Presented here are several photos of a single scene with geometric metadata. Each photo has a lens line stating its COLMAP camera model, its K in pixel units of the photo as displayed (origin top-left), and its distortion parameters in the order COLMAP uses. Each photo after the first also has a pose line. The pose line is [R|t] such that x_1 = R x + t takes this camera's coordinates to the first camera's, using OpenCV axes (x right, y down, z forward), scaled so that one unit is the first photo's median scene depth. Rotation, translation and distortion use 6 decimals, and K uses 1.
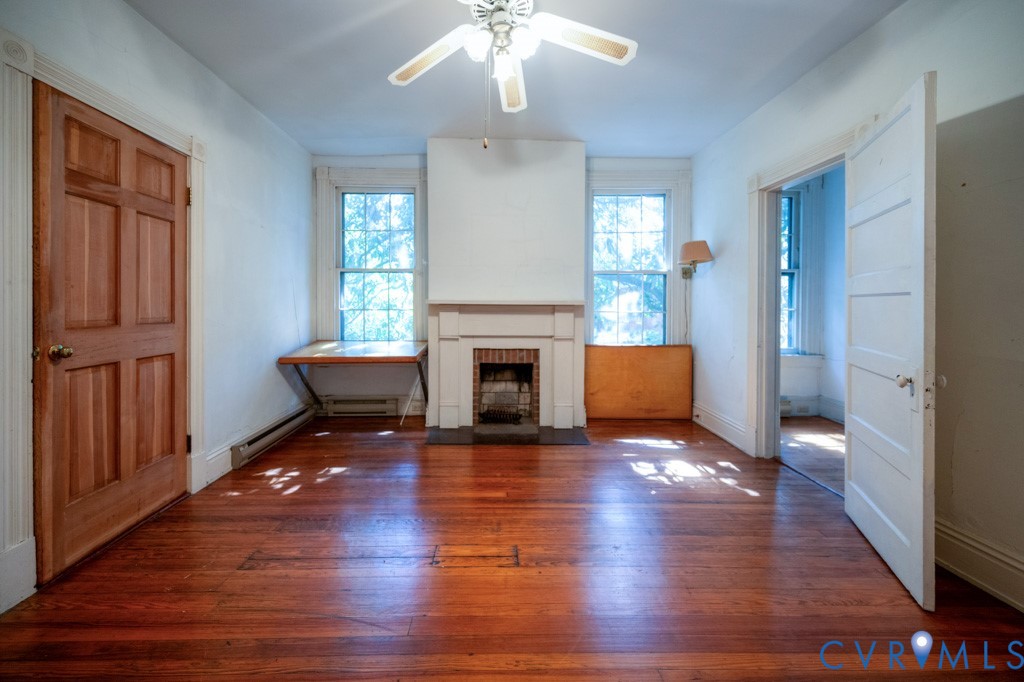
lens RADIAL K [[416.9, 0, 521.1], [0, 416.9, 321.0], [0, 0, 1]] dist [-0.002673, -0.000575]
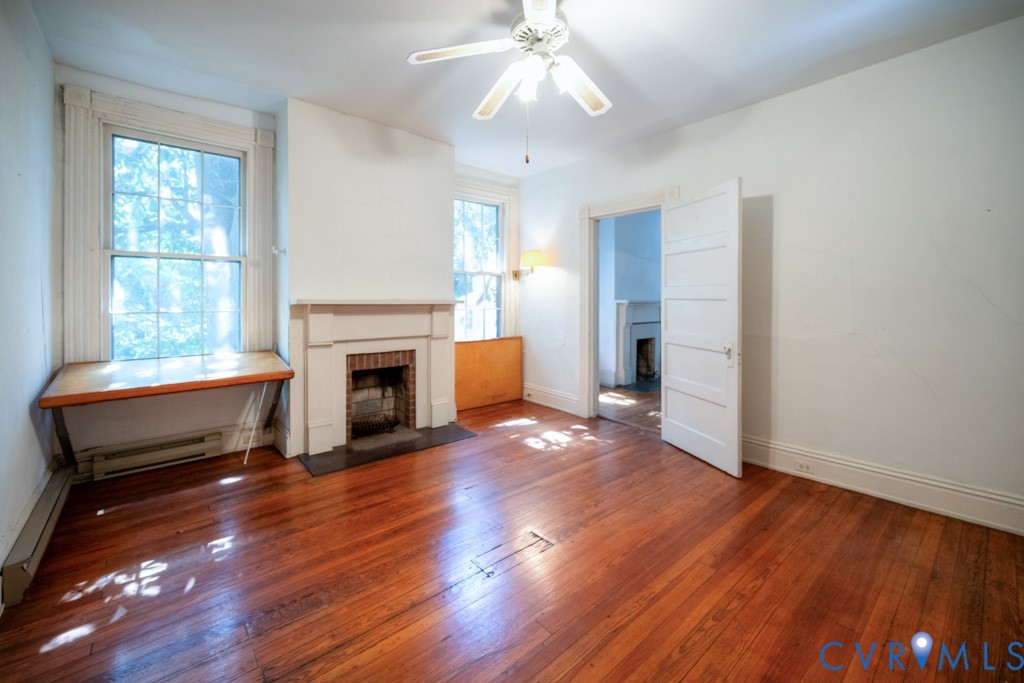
lens RADIAL K [[416.3, 0, 519.5], [0, 416.3, 312.2], [0, 0, 1]] dist [0.000038, -0.000345]
pose [[0.768500, -0.020717, 0.639514, -0.387600], [0.021875, 0.999742, 0.006101, -0.020600], [-0.639475, 0.009301, 0.768755, 0.098722]]
